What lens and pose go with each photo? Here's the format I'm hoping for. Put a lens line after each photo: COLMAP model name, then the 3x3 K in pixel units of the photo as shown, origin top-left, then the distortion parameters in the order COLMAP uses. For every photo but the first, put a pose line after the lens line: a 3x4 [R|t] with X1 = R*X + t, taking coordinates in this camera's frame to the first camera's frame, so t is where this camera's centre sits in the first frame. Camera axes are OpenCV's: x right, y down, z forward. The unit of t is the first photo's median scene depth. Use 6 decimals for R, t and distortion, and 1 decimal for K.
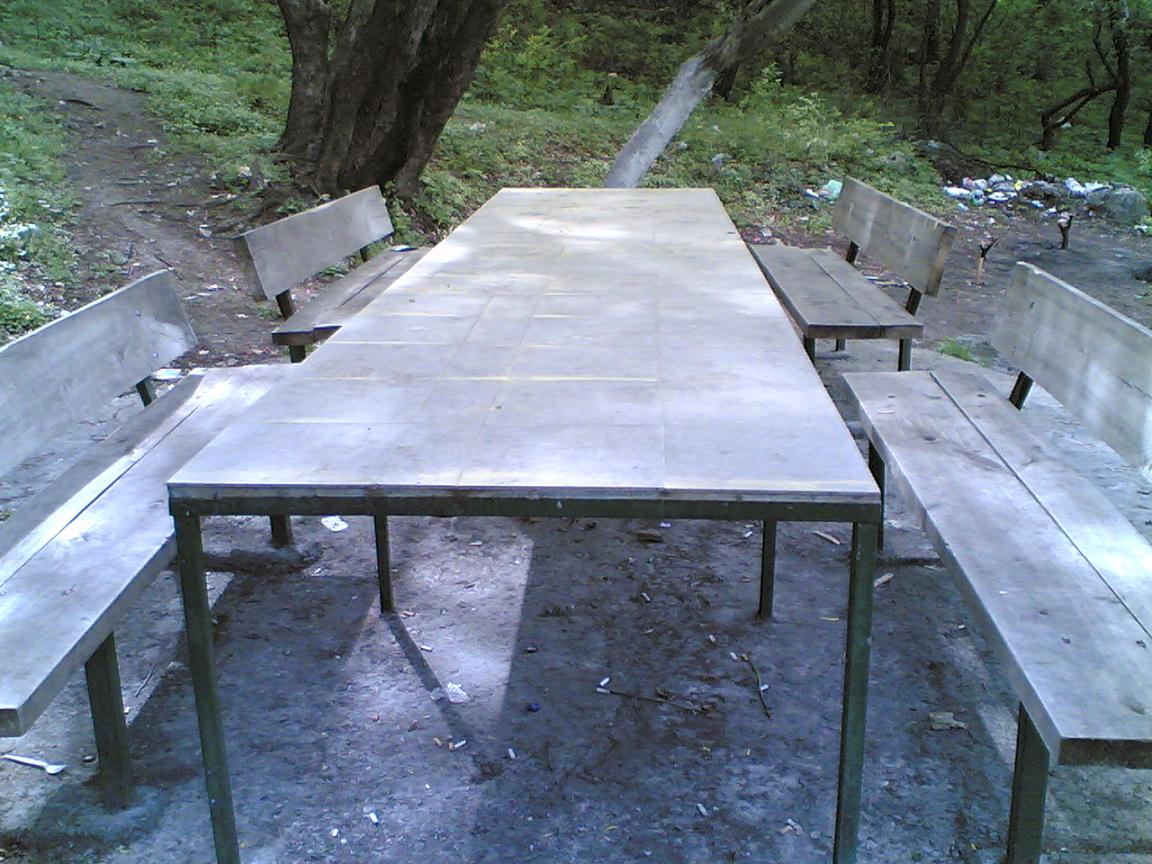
lens RADIAL K [[1264.4, 0, 571.2], [0, 1264.4, 435.2], [0, 0, 1]] dist [0.160735, -0.656465]
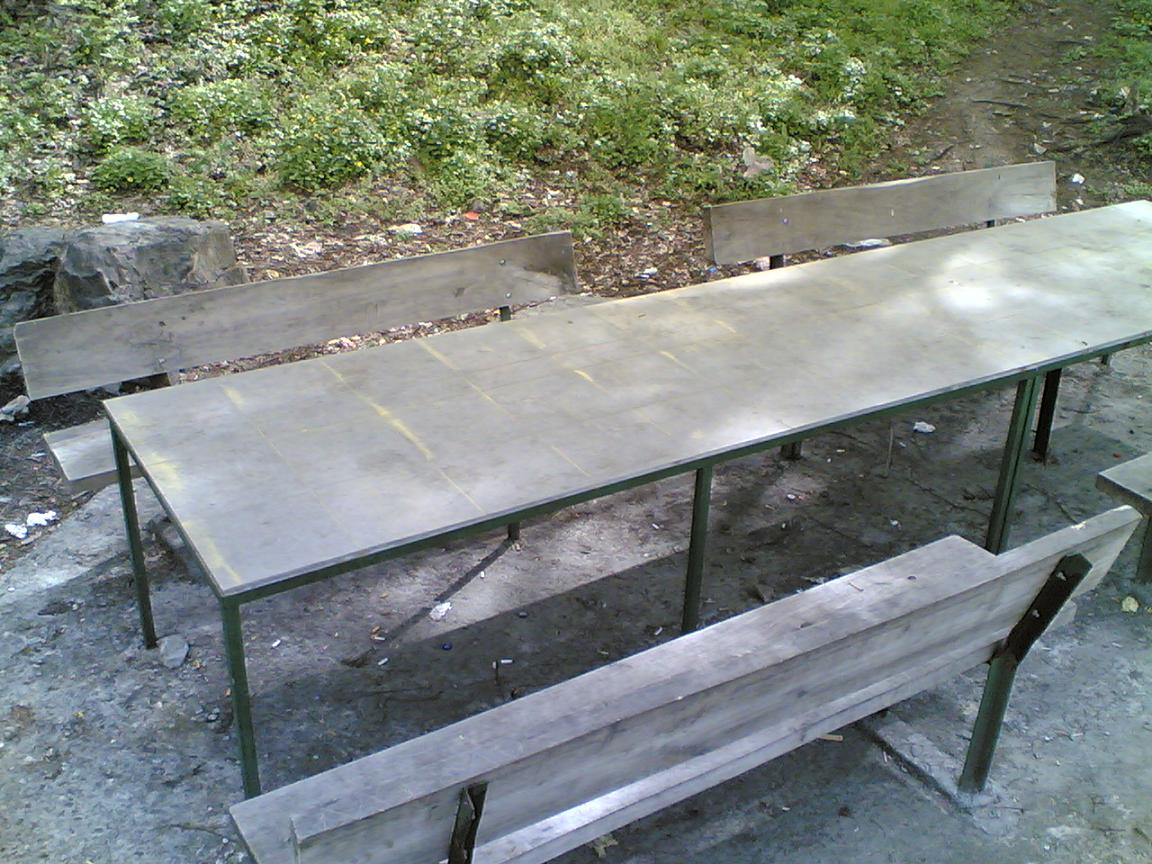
lens RADIAL K [[1264.4, 0, 571.2], [0, 1264.4, 435.2], [0, 0, 1]] dist [0.160735, -0.656465]
pose [[0.584379, 0.387898, -0.712766, 0.284911], [-0.269986, 0.921252, 0.280004, -0.124837], [0.765251, 0.028808, 0.643088, 0.074433]]
